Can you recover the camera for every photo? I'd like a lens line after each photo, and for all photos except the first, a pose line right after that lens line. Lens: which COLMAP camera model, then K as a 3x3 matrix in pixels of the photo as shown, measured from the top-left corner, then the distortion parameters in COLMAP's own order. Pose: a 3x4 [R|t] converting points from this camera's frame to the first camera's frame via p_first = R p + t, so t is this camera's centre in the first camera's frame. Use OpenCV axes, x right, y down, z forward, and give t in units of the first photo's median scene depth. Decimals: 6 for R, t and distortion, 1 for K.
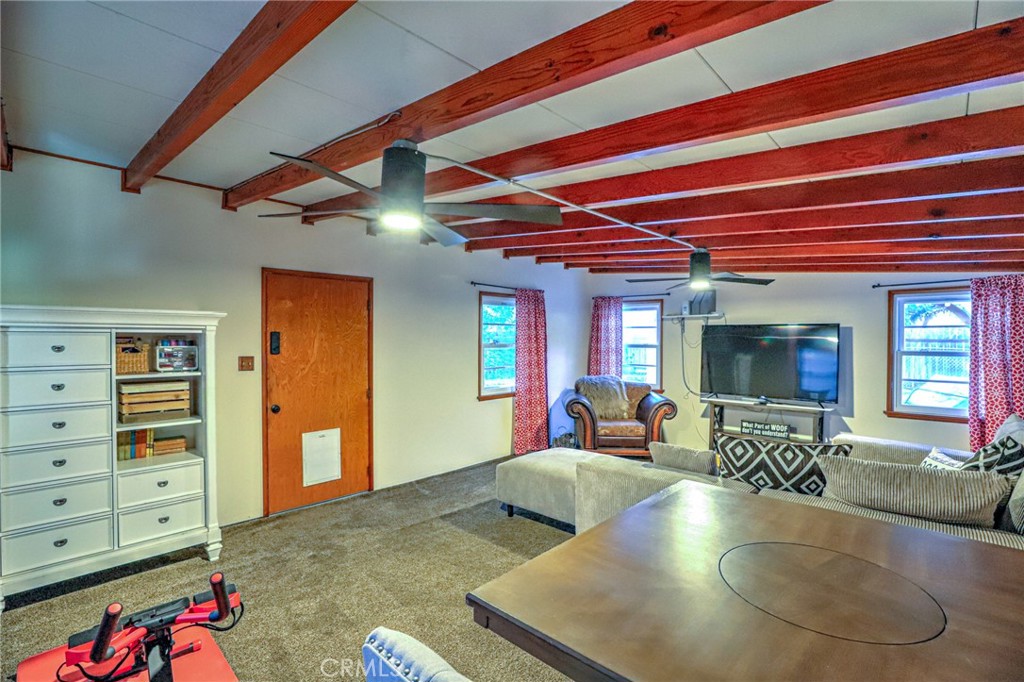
lens RADIAL K [[468.2, 0, 518.1], [0, 468.2, 341.0], [0, 0, 1]] dist [-0.049732, 0.012145]
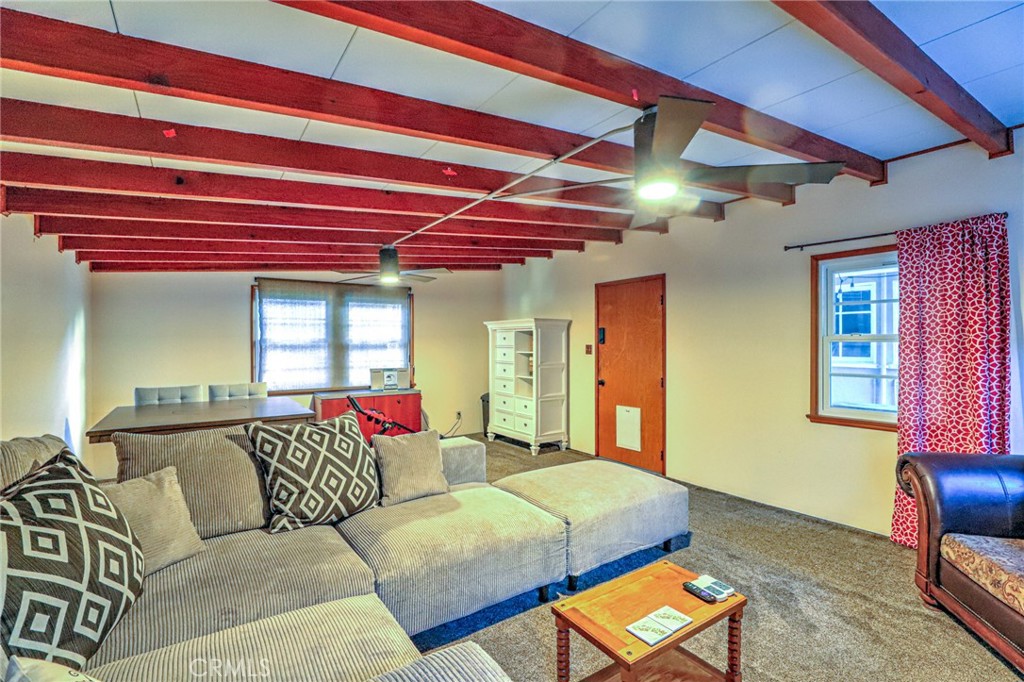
lens RADIAL K [[468.2, 0, 518.1], [0, 468.2, 341.0], [0, 0, 1]] dist [-0.049732, 0.012145]
pose [[-0.215220, -0.004564, -0.976555, 0.876906], [-0.003702, 0.999986, -0.003858, 0.024750], [0.976559, 0.002785, -0.215234, 1.001623]]
